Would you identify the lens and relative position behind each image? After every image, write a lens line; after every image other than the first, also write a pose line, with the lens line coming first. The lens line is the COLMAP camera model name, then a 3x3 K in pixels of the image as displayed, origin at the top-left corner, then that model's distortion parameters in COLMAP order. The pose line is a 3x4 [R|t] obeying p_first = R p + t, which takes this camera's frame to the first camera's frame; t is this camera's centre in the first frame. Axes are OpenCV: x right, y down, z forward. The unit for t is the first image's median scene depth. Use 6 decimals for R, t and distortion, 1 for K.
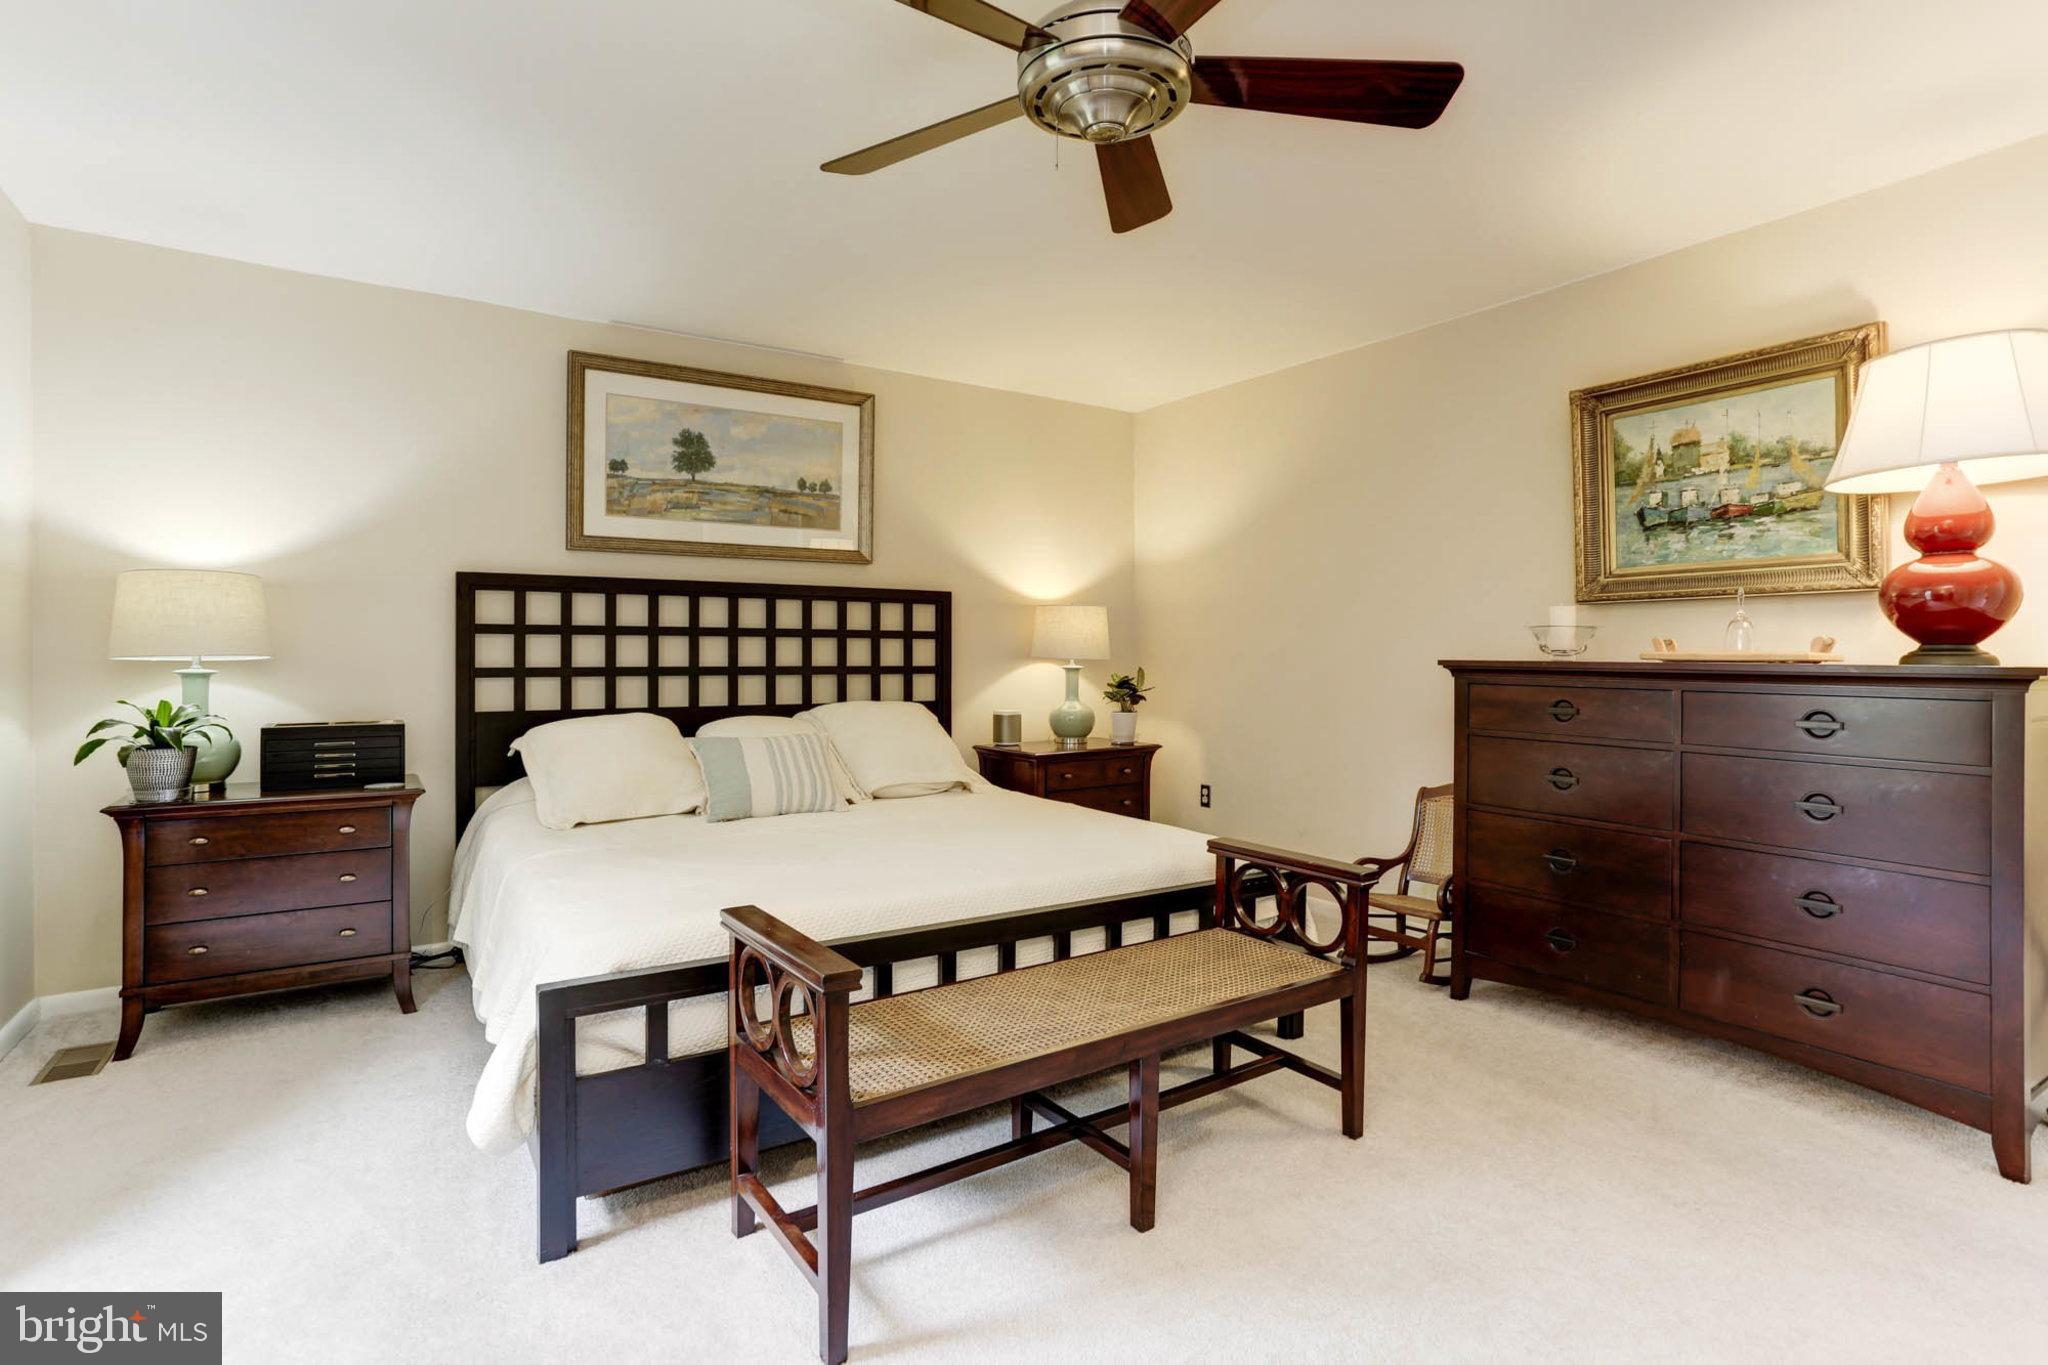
lens RADIAL K [[988.5, 0, 1025.7], [0, 988.5, 662.2], [0, 0, 1]] dist [-0.000105, 0.000110]
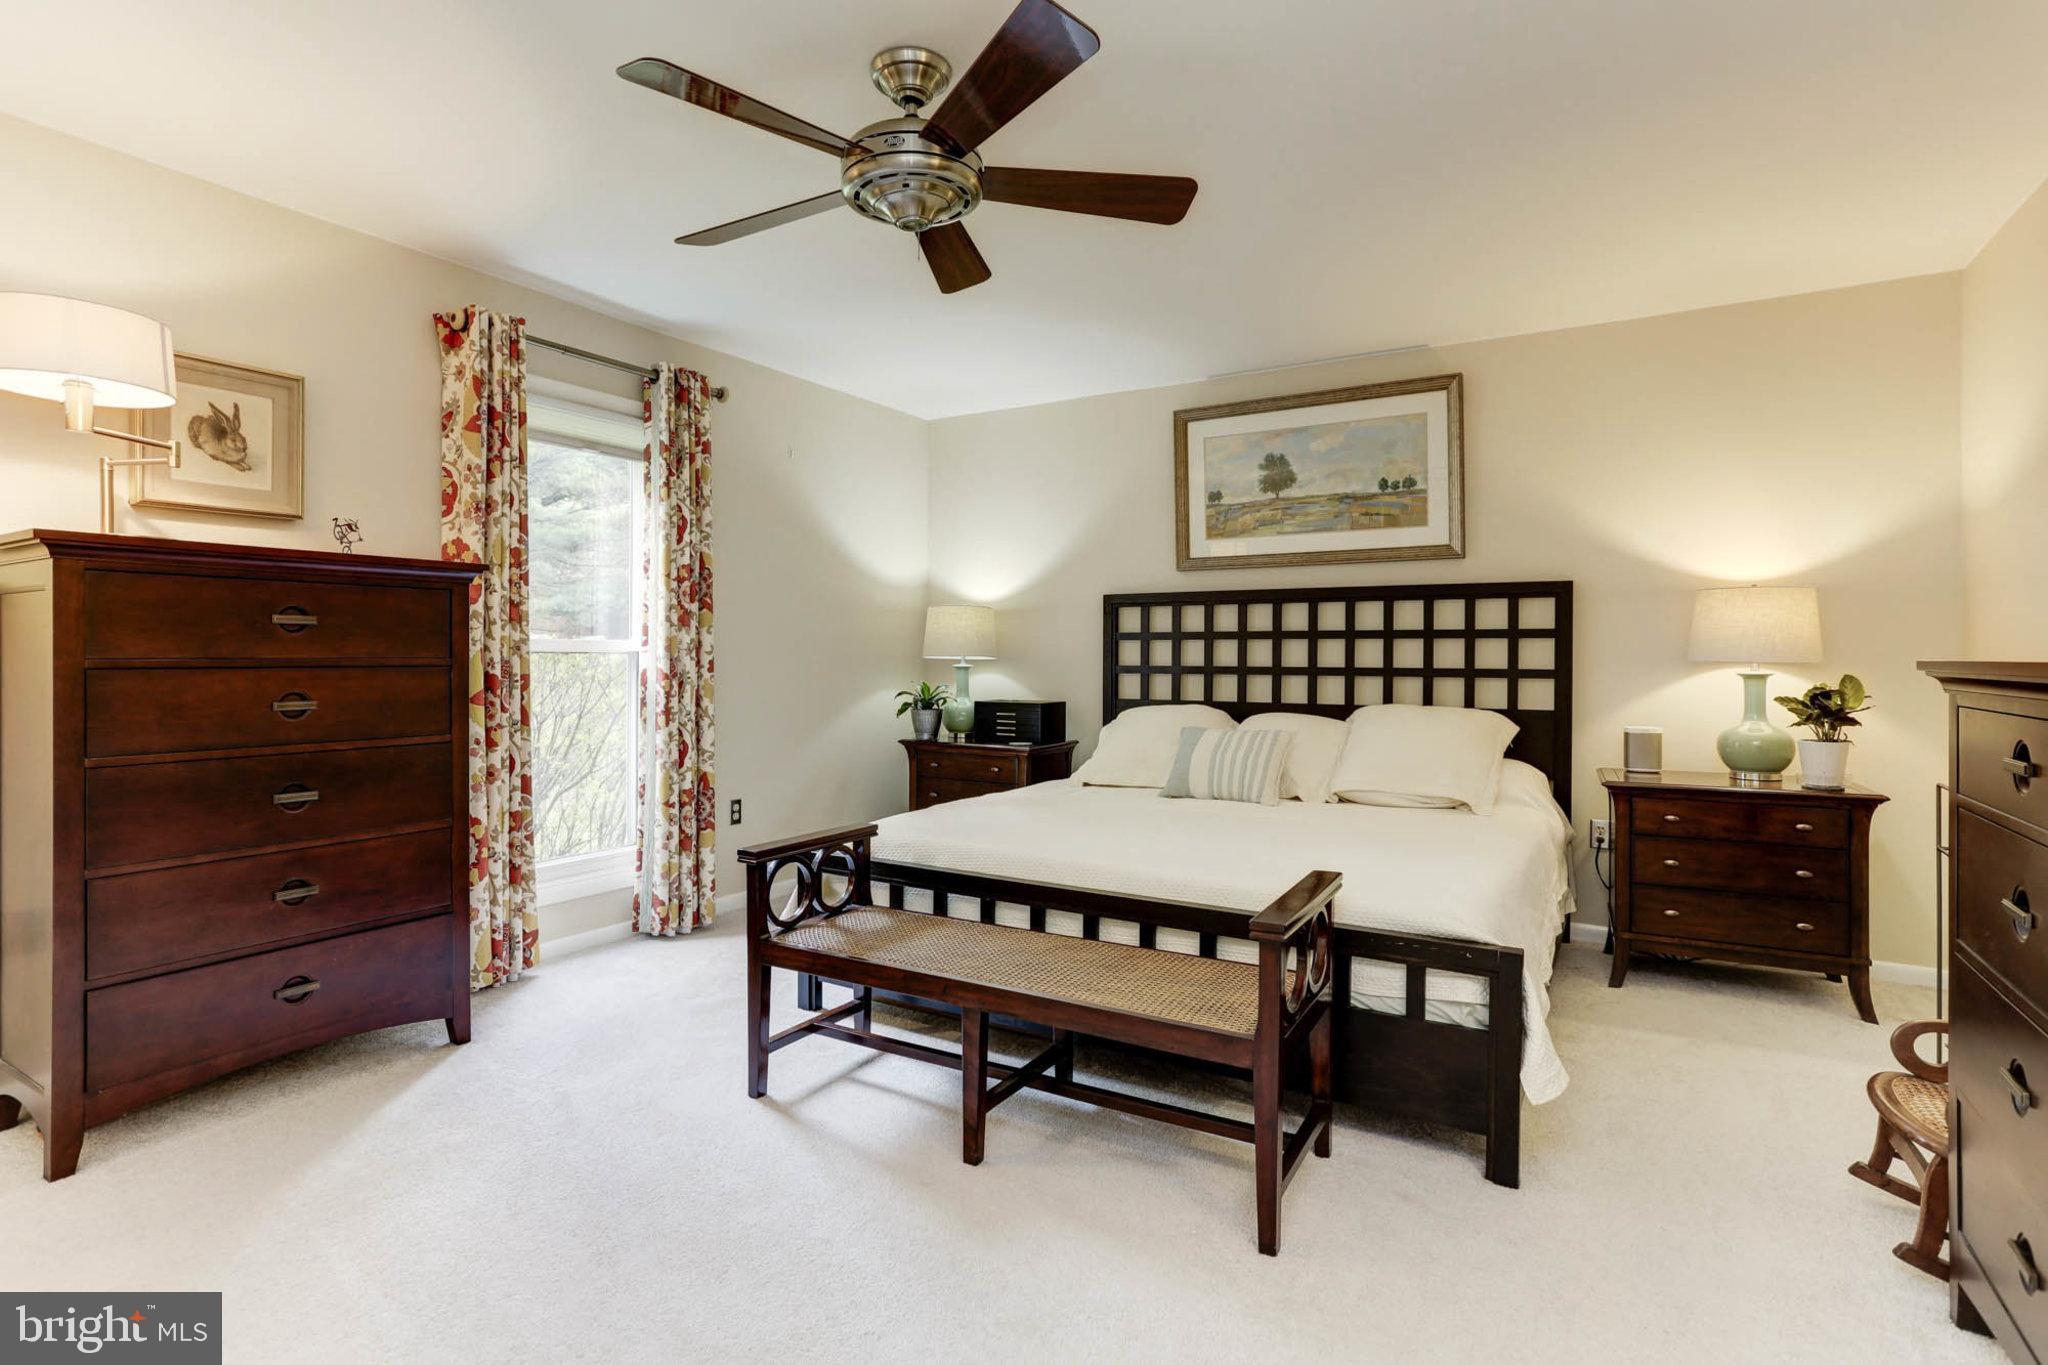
lens RADIAL K [[999.5, 0, 1032.6], [0, 999.5, 667.9], [0, 0, 1]] dist [-0.053162, 0.036086]
pose [[0.453797, 0.009062, -0.891059, 0.533356], [-0.008764, 0.999945, 0.005706, 0.001587], [0.891062, 0.005220, 0.453851, 0.253106]]
